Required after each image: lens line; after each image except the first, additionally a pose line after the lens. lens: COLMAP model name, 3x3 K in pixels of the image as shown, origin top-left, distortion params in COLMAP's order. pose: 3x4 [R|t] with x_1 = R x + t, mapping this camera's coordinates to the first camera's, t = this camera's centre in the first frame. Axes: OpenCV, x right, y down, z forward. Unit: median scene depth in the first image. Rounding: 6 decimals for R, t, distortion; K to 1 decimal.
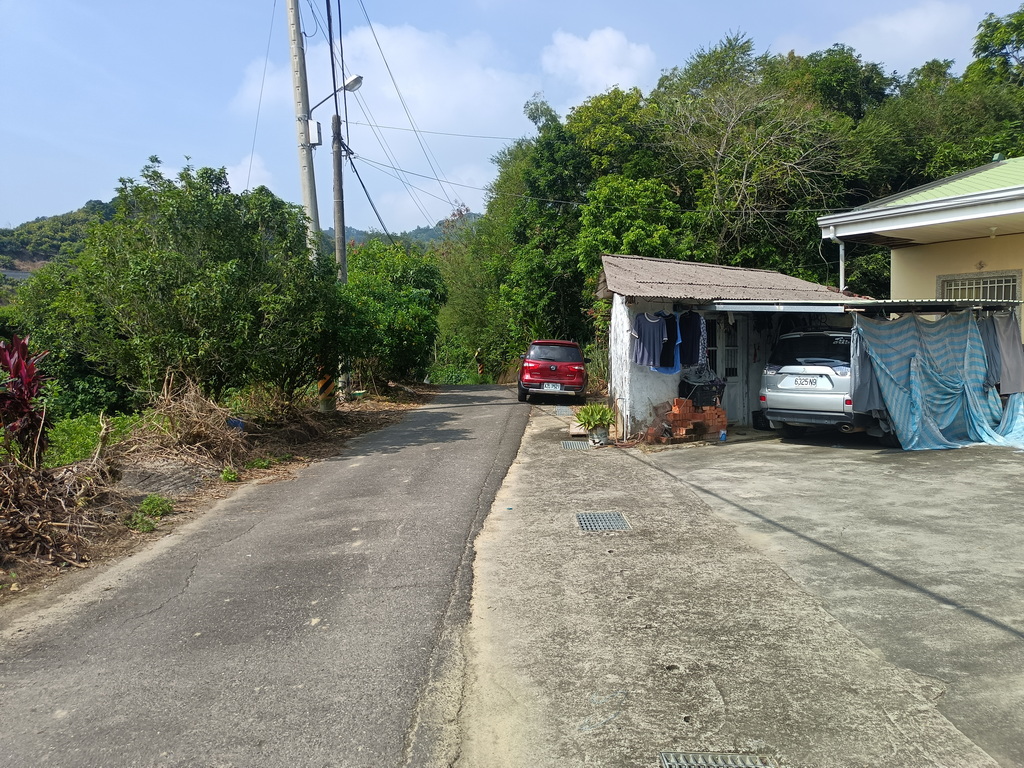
lens RADIAL K [[683.5, 0, 517.2], [0, 683.5, 379.3], [0, 0, 1]] dist [0.026237, -0.006580]
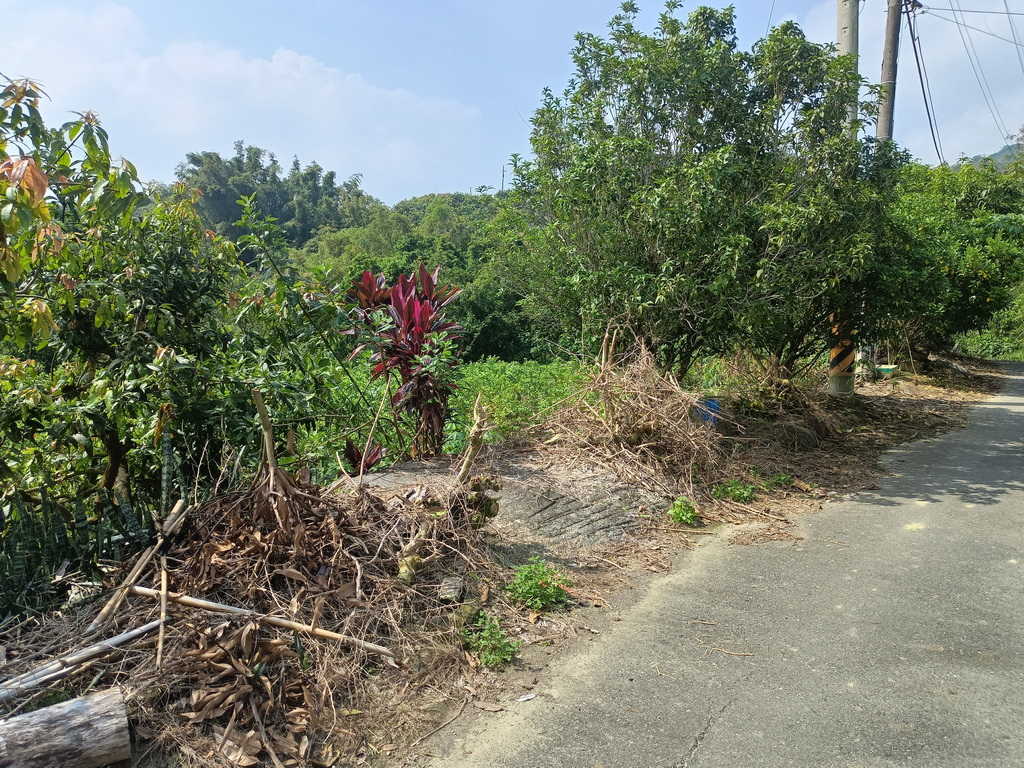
lens RADIAL K [[683.5, 0, 516.6], [0, 683.5, 384.6], [0, 0, 1]] dist [0.026237, -0.006580]
pose [[0.775600, 0.109578, -0.621641, -0.151725], [-0.063938, 0.993390, 0.095333, -0.010919], [0.627978, -0.034194, 0.777480, 0.390919]]
